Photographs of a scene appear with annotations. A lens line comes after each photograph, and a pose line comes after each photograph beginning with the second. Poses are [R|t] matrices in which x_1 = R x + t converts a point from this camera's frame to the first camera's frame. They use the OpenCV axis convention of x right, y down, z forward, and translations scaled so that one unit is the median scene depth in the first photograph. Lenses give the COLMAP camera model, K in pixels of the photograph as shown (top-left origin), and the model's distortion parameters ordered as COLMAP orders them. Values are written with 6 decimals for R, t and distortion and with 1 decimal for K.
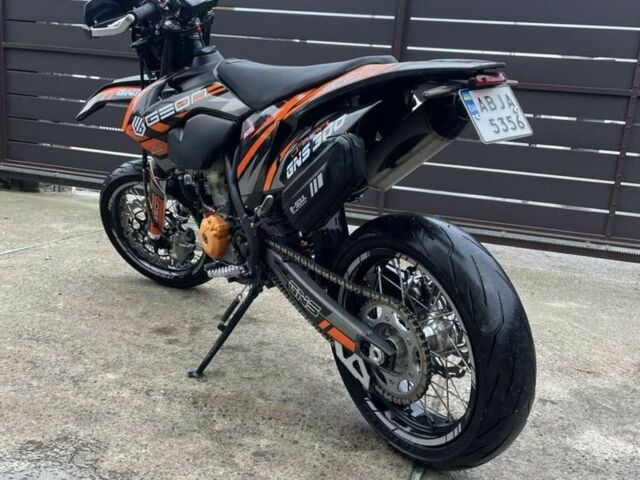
lens RADIAL K [[647.3, 0, 322.2], [0, 647.3, 235.8], [0, 0, 1]] dist [0.046483, 0.000000]
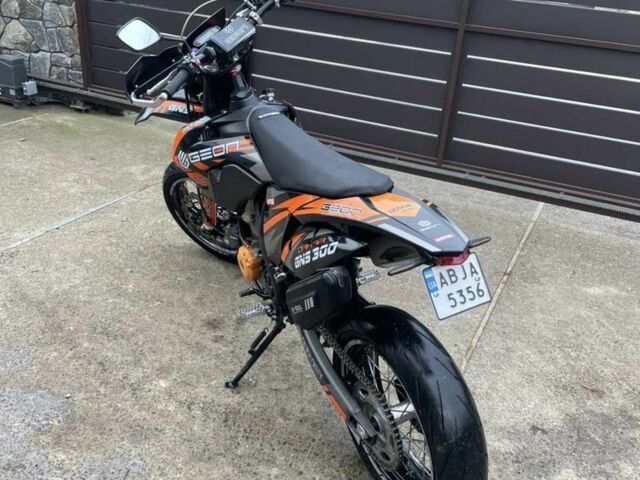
lens RADIAL K [[647.3, 0, 323.6], [0, 647.3, 239.0], [0, 0, 1]] dist [0.046483, 0.000000]
pose [[0.988630, 0.057341, -0.139004, 0.122817], [-0.022575, 0.970557, 0.239812, -0.337517], [0.148663, -0.233948, 0.960816, -0.054471]]
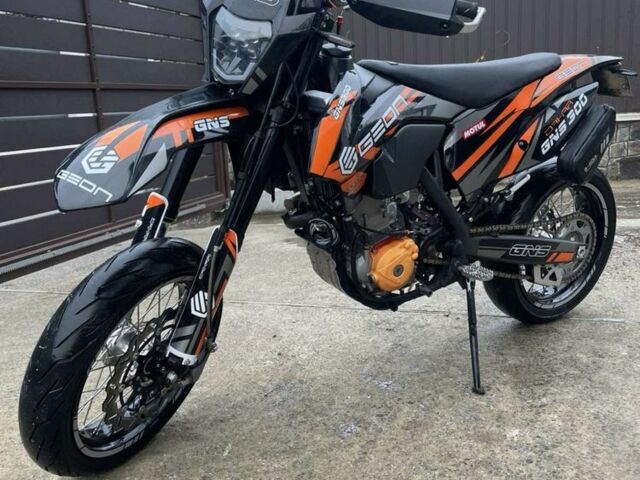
lens RADIAL K [[647.3, 0, 323.6], [0, 647.3, 240.8], [0, 0, 1]] dist [0.046483, 0.000000]
pose [[0.060958, -0.290418, 0.954956, -1.067527], [0.267431, 0.926508, 0.264695, -0.307117], [-0.961647, 0.239250, 0.134145, 1.048896]]
